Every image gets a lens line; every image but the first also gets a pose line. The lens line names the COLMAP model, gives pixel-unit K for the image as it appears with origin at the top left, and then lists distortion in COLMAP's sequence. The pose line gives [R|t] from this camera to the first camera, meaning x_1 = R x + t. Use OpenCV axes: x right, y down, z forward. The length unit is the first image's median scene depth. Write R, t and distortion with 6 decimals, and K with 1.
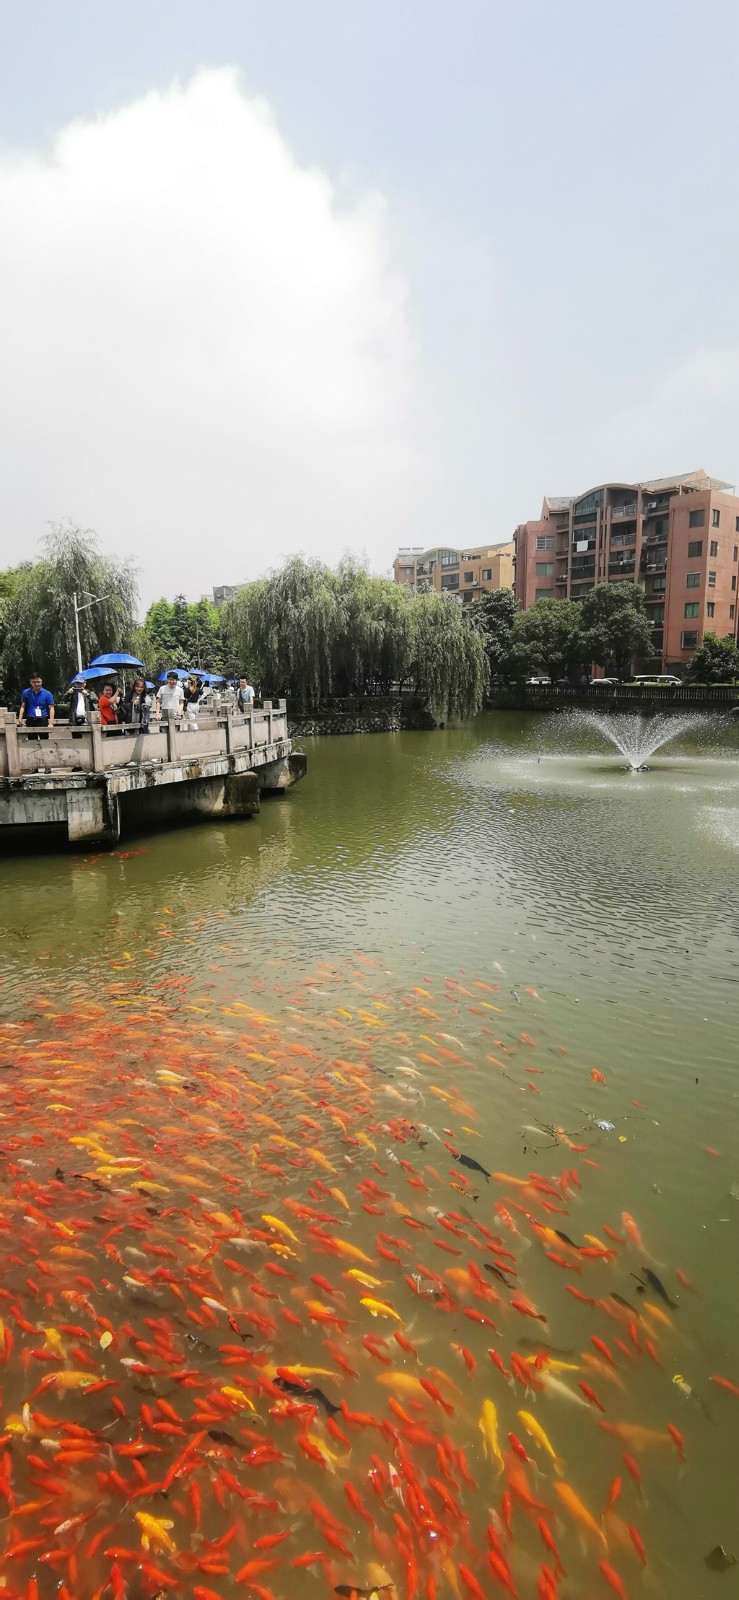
lens RADIAL K [[753.1, 0, 377.5], [0, 753.1, 799.8], [0, 0, 1]] dist [-0.000053, -0.000003]
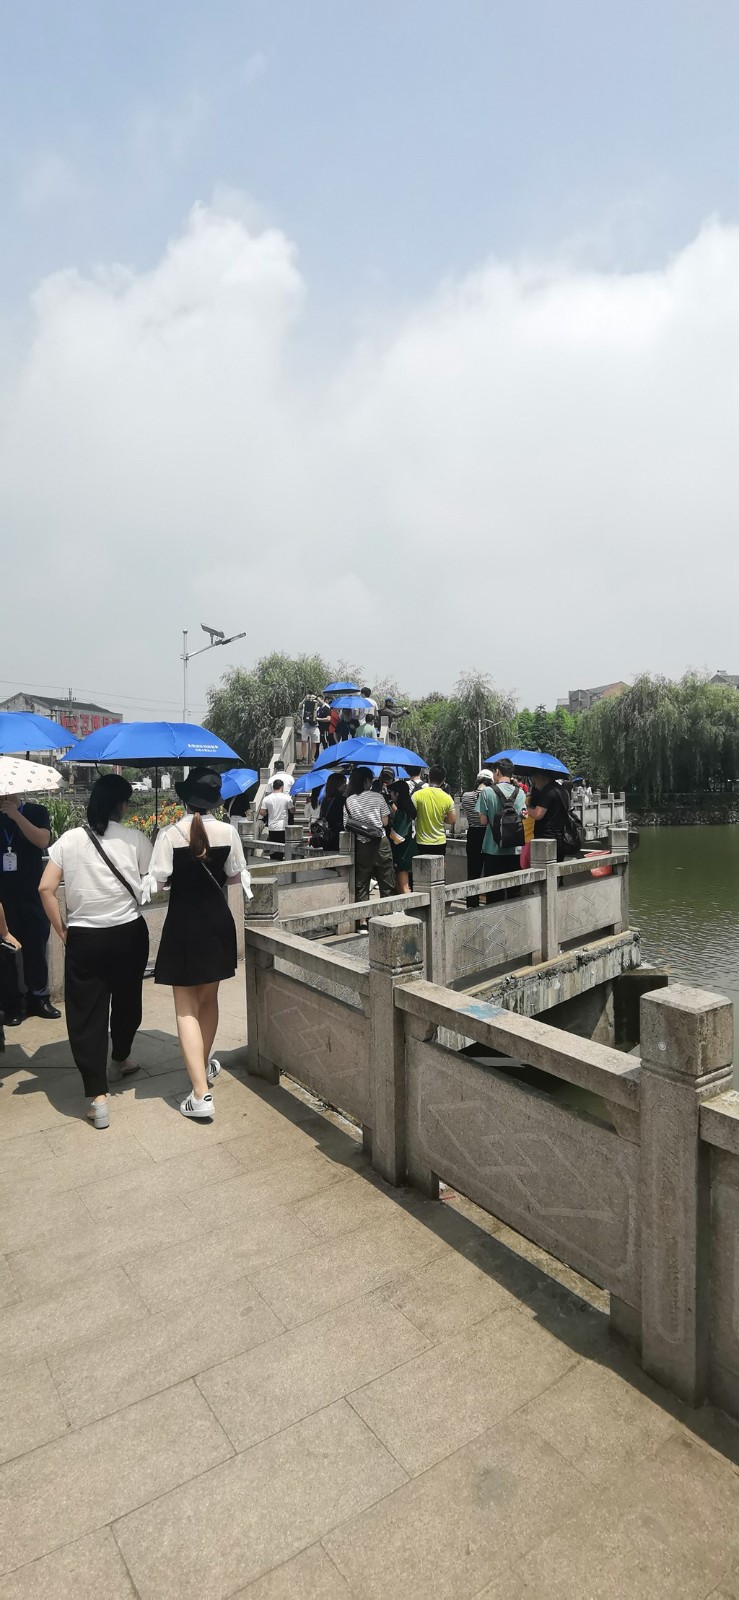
lens RADIAL K [[753.1, 0, 376.3], [0, 753.1, 799.1], [0, 0, 1]] dist [-0.000053, -0.000003]
pose [[0.897824, 0.012263, -0.440184, 0.039507], [-0.068304, 0.991392, -0.111697, 0.032962], [0.435025, 0.130351, 0.890933, -0.219098]]
